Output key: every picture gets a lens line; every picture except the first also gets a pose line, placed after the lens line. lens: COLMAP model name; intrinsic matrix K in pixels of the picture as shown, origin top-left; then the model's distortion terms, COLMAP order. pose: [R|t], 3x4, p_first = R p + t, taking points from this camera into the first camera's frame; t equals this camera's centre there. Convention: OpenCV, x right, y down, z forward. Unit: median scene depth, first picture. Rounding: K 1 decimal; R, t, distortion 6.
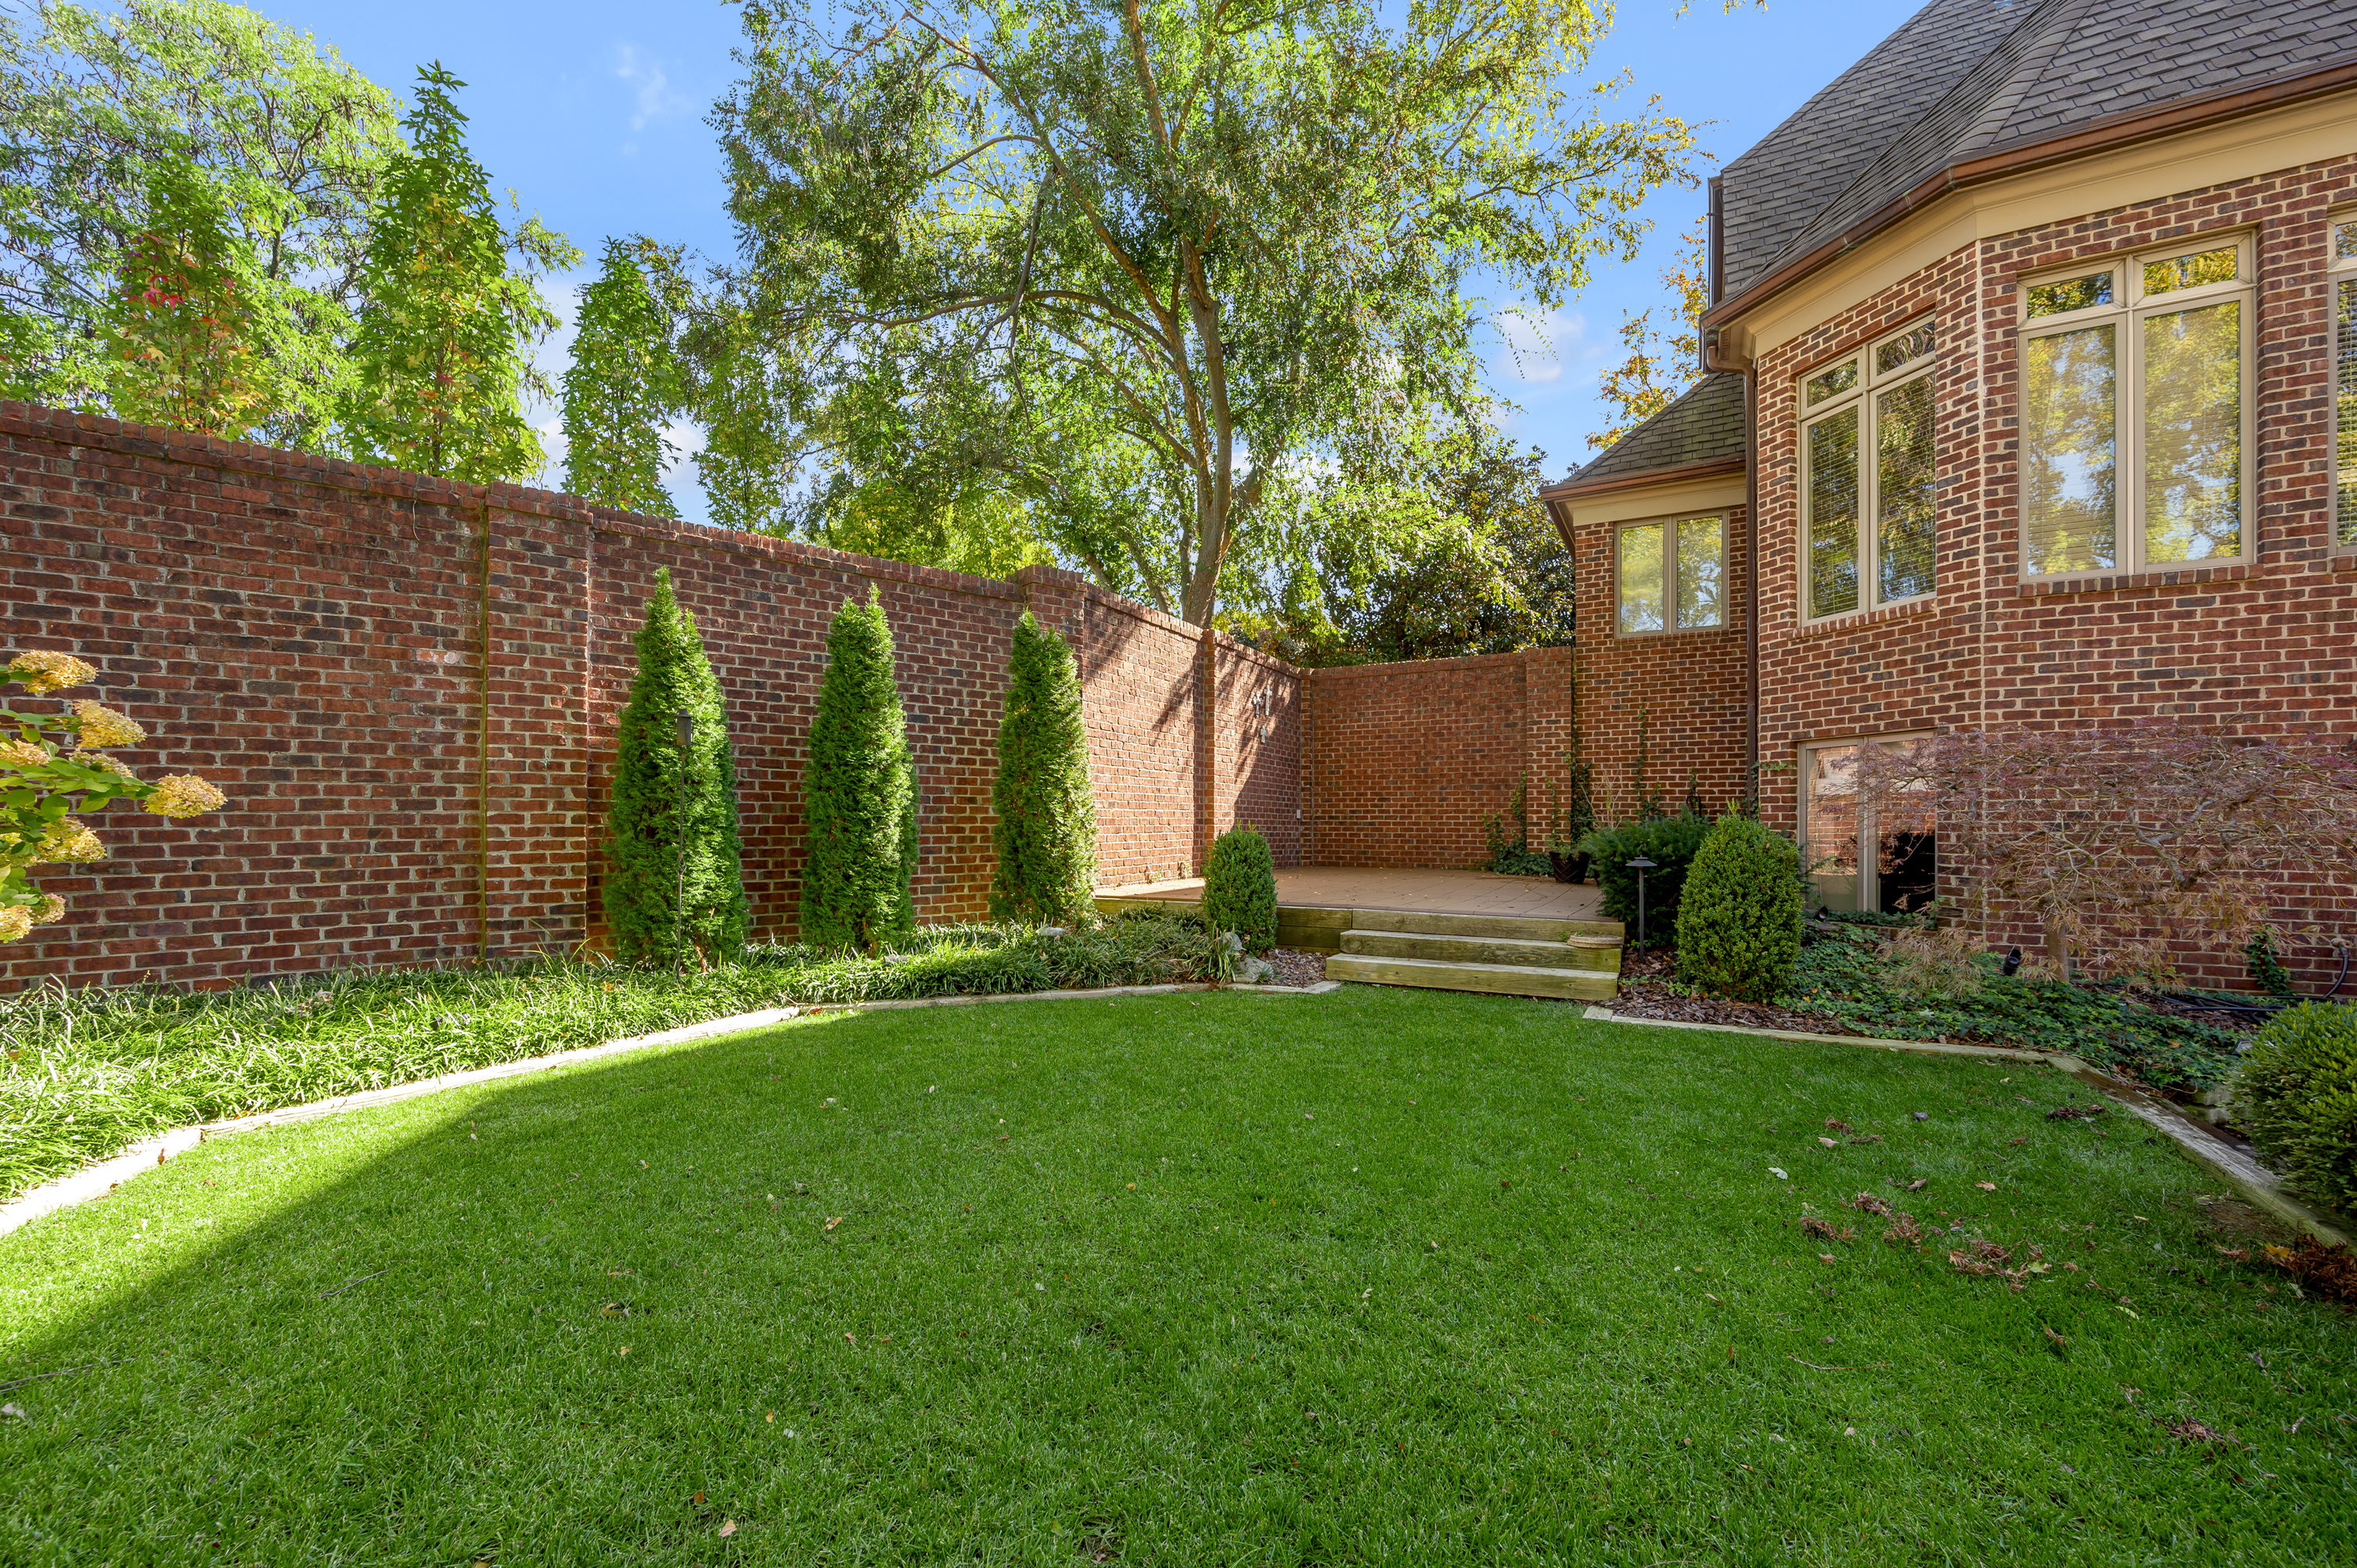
lens RADIAL K [[945.2, 0, 1201.7], [0, 945.2, 827.5], [0, 0, 1]] dist [-0.010621, 0.001902]
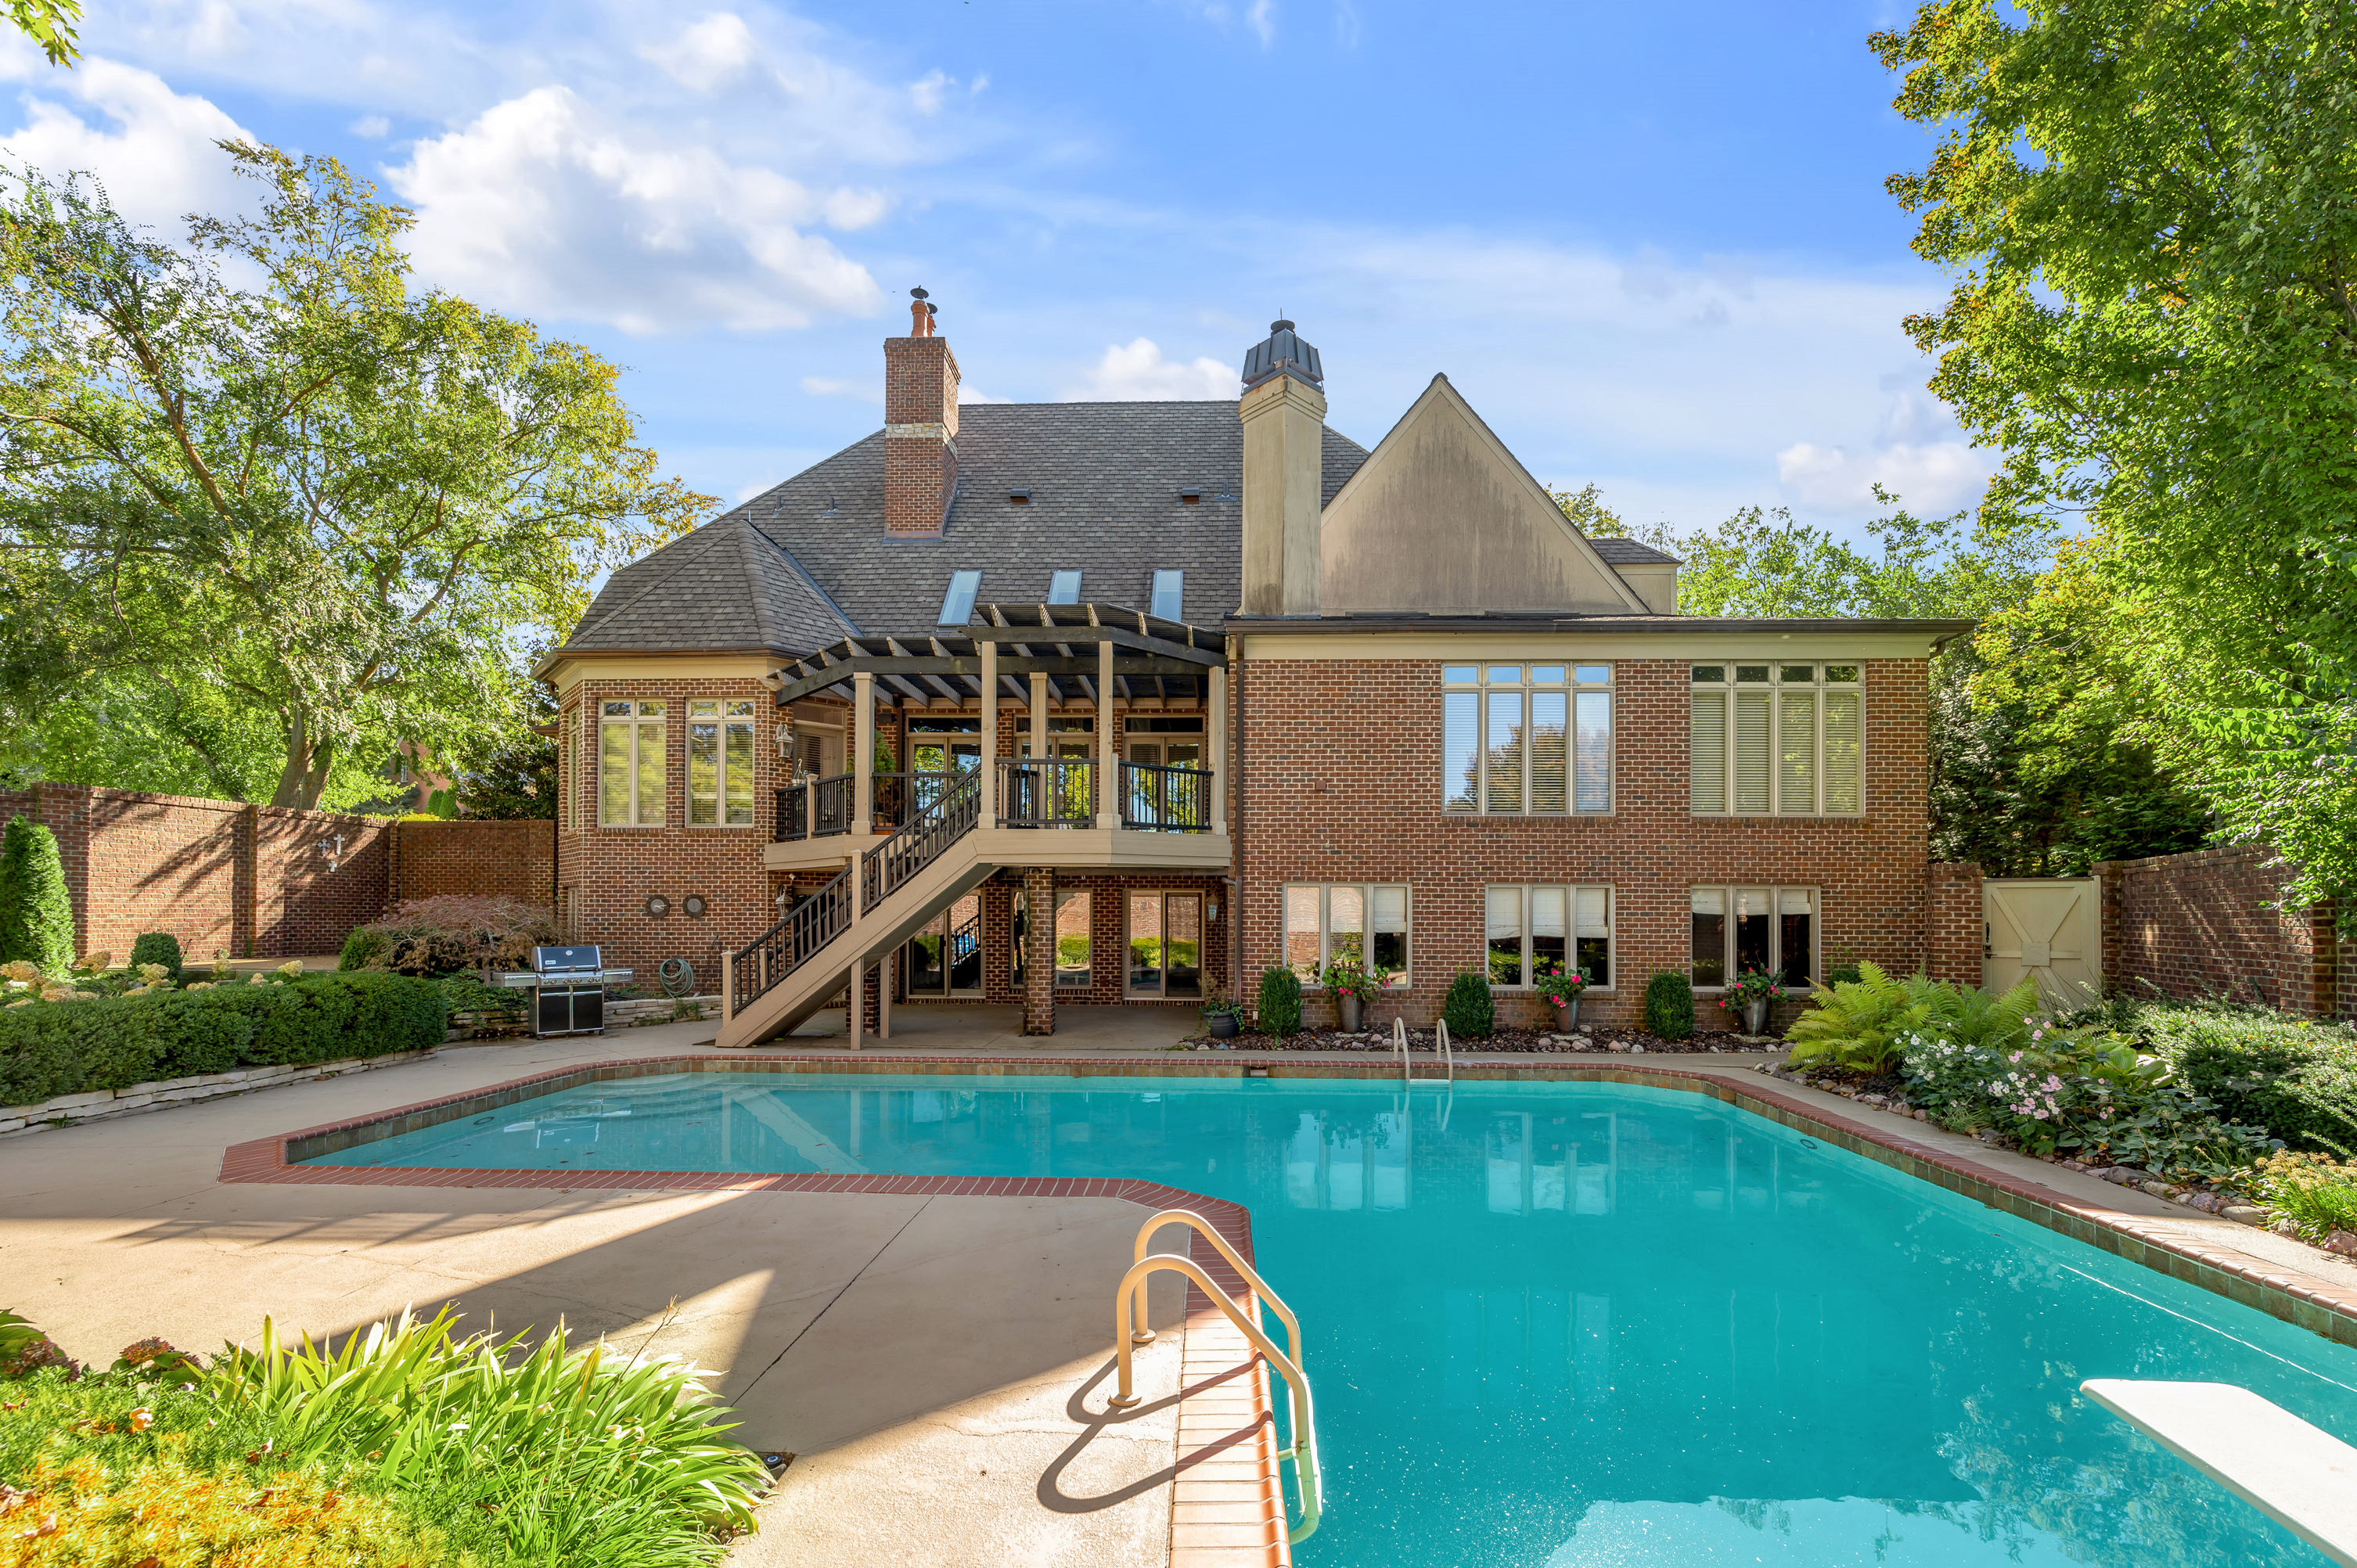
lens RADIAL K [[945.2, 0, 1143.3], [0, 945.2, 898.7], [0, 0, 1]] dist [-0.010621, 0.001902]
pose [[0.891005, 0.009314, 0.453898, 1.122431], [-0.003067, 0.999890, -0.014497, -0.051983], [-0.453983, 0.011525, 0.890936, -1.921471]]
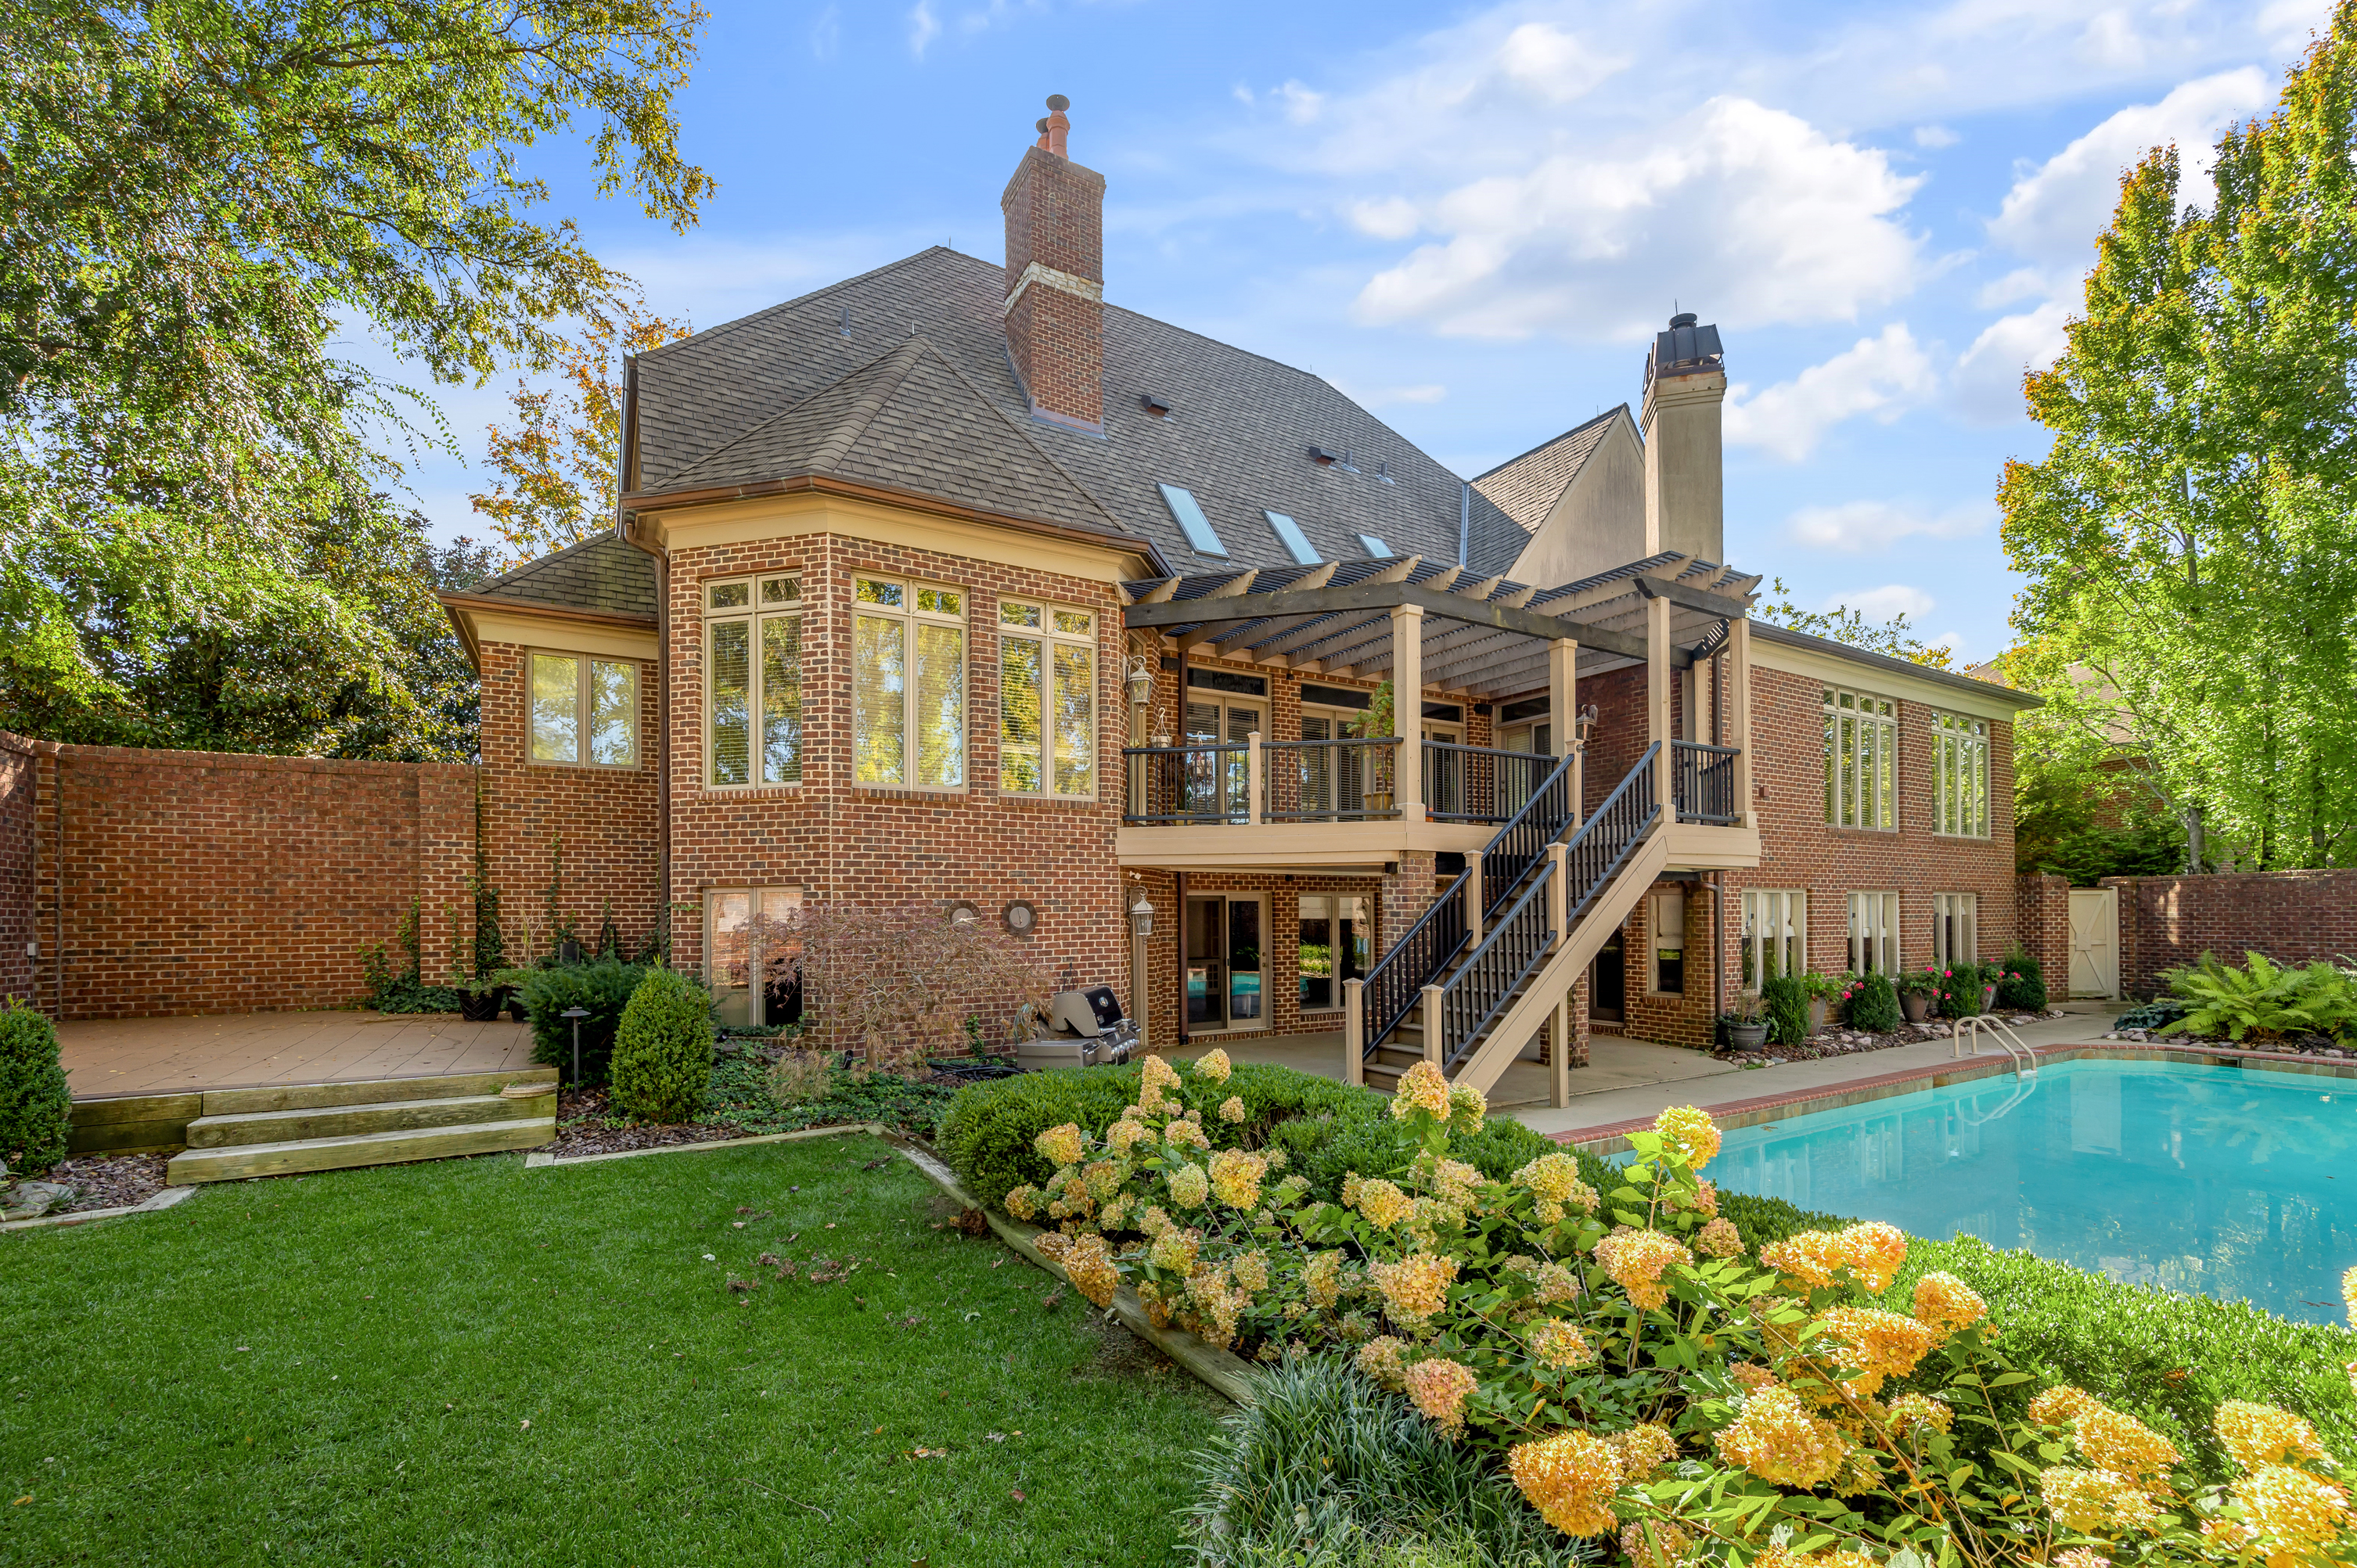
lens RADIAL K [[945.2, 0, 1164.3], [0, 945.2, 915.6], [0, 0, 1]] dist [-0.010621, 0.001902]
pose [[0.515719, -0.000258, 0.856758, -0.111438], [0.006022, 0.999976, -0.003324, -0.062089], [-0.856737, 0.006874, 0.515708, -0.144173]]
